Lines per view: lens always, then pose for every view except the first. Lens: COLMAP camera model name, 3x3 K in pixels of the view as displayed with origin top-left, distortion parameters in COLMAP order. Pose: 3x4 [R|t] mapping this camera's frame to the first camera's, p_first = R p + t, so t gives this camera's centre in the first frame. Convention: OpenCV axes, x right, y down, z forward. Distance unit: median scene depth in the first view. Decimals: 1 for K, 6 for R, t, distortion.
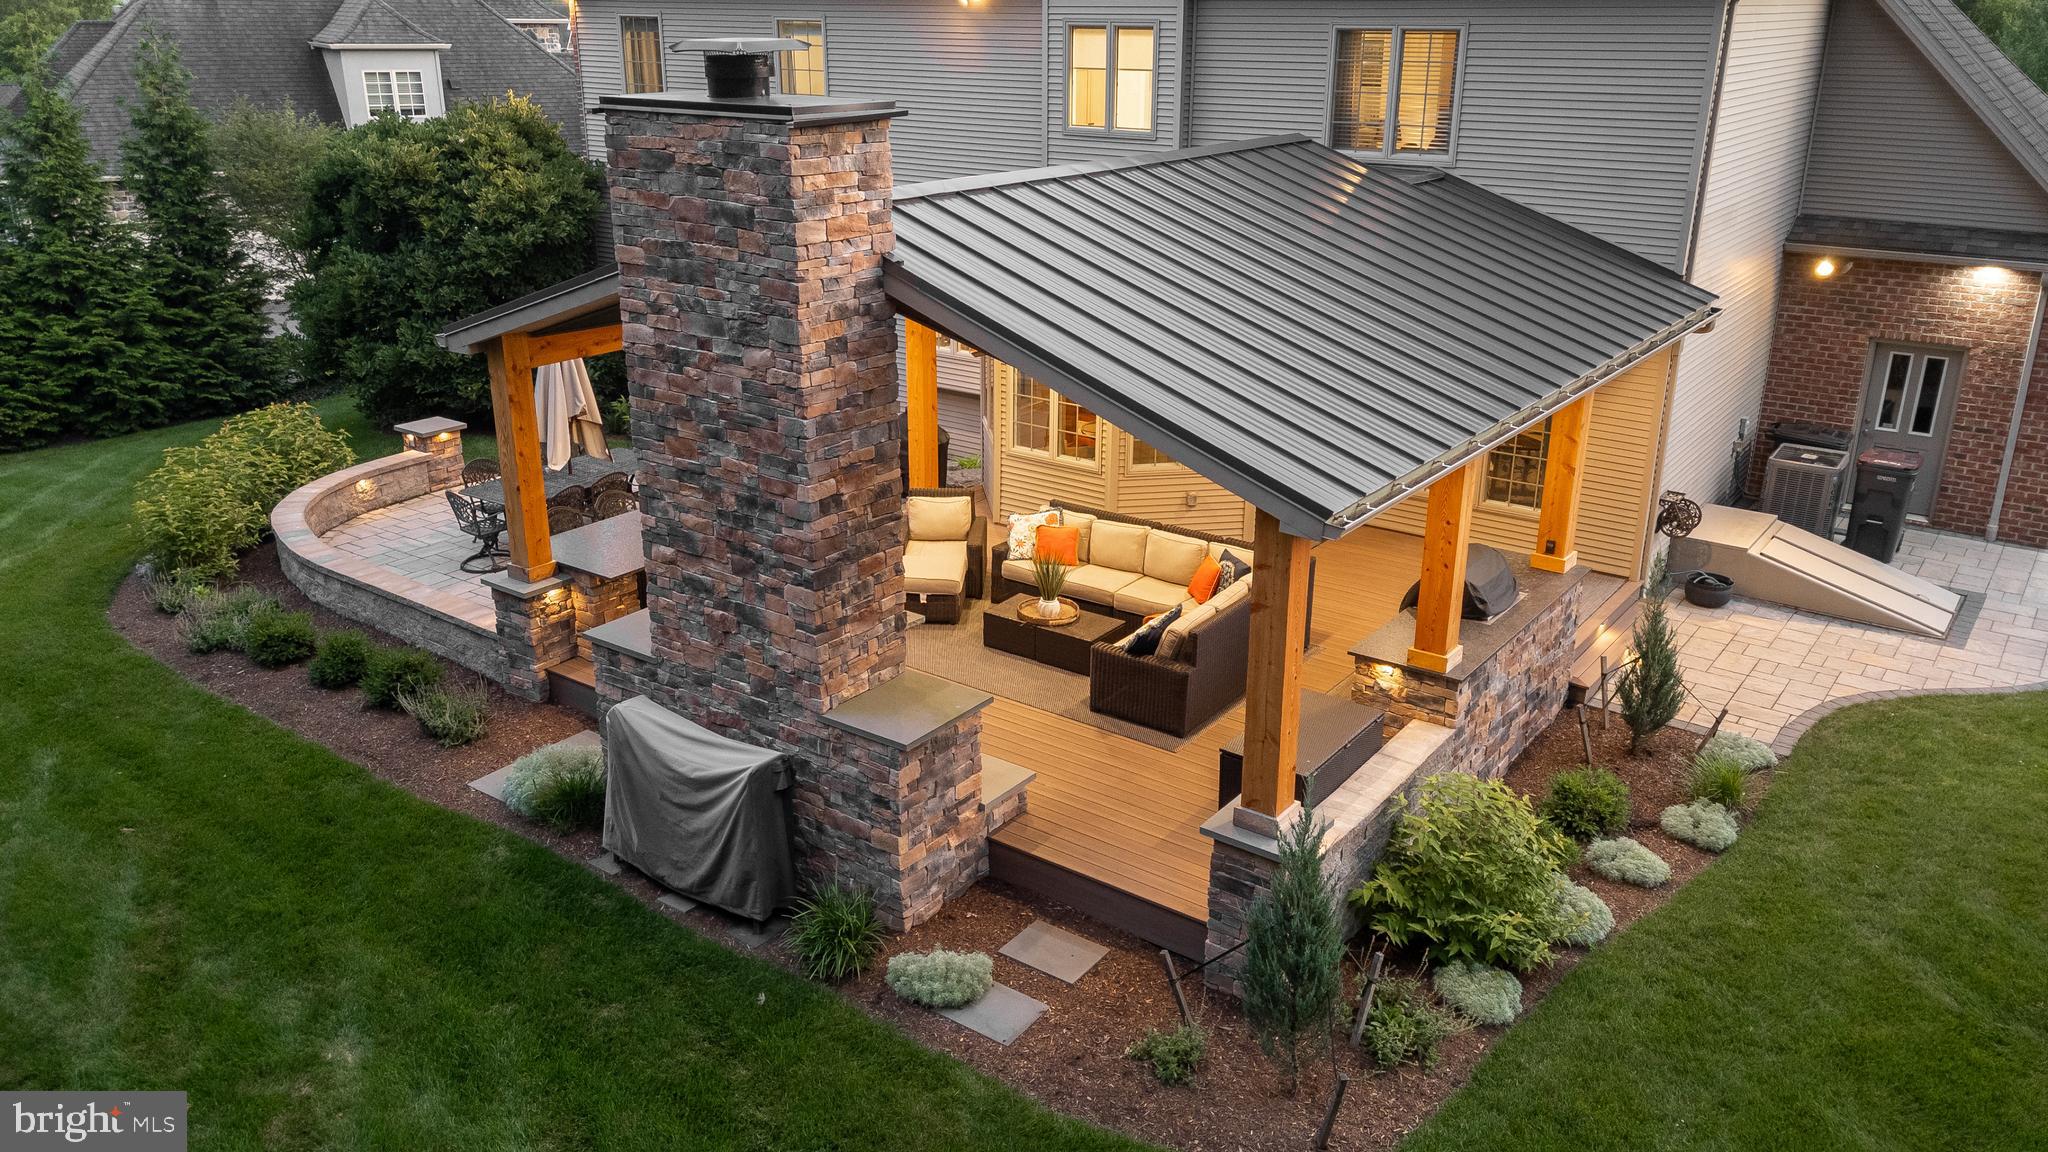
lens RADIAL K [[1562.3, 0, 1080.3], [0, 1562.3, 575.3], [0, 0, 1]] dist [0.075020, -0.074852]
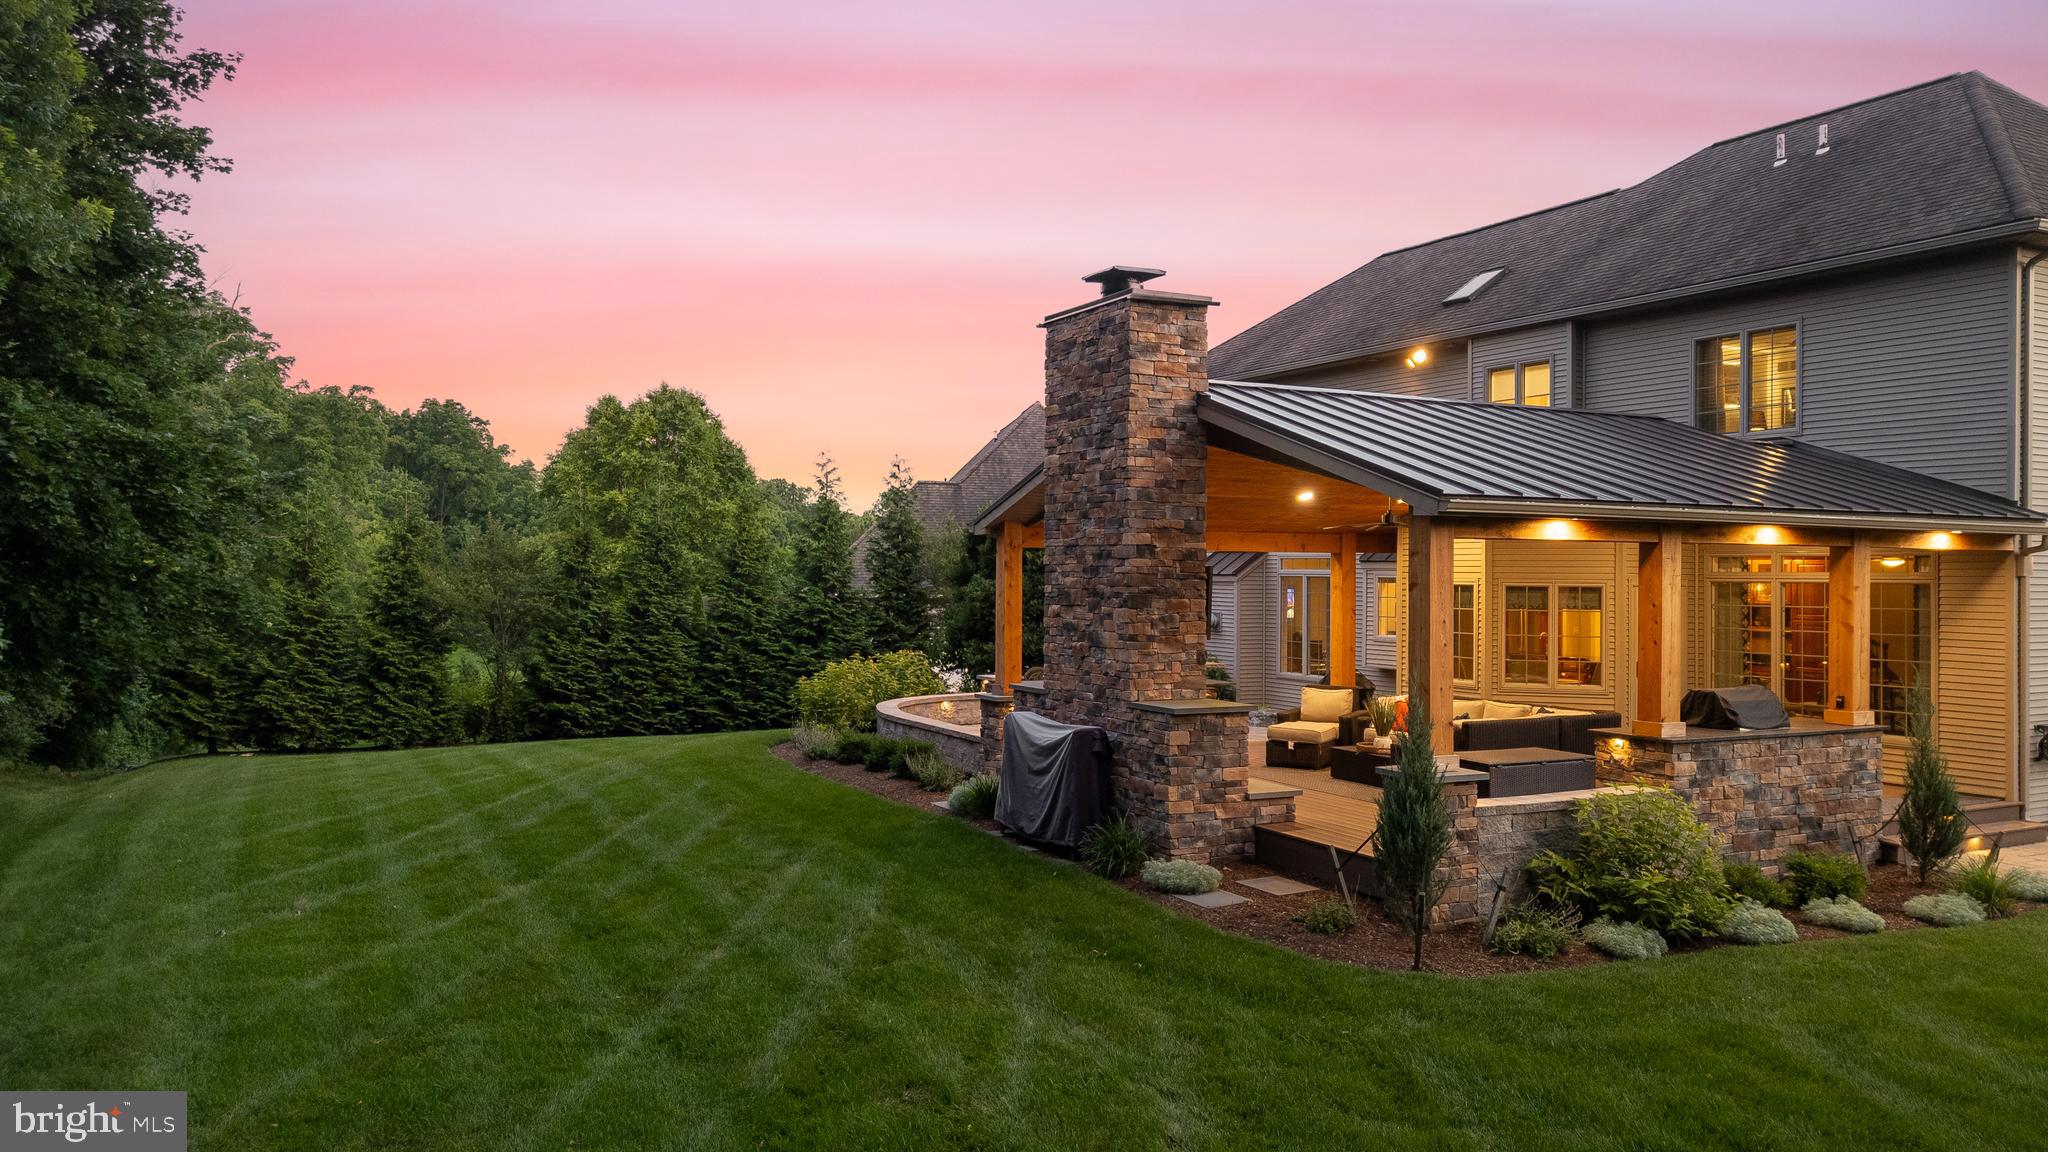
lens RADIAL K [[1562.3, 0, 1067.9], [0, 1562.3, 605.2], [0, 0, 1]] dist [0.075020, -0.074852]
pose [[0.900746, -0.012134, -0.434177, 0.393686], [-0.138337, 0.939541, -0.313251, 0.453817], [0.411728, 0.342222, 0.844609, -0.234526]]
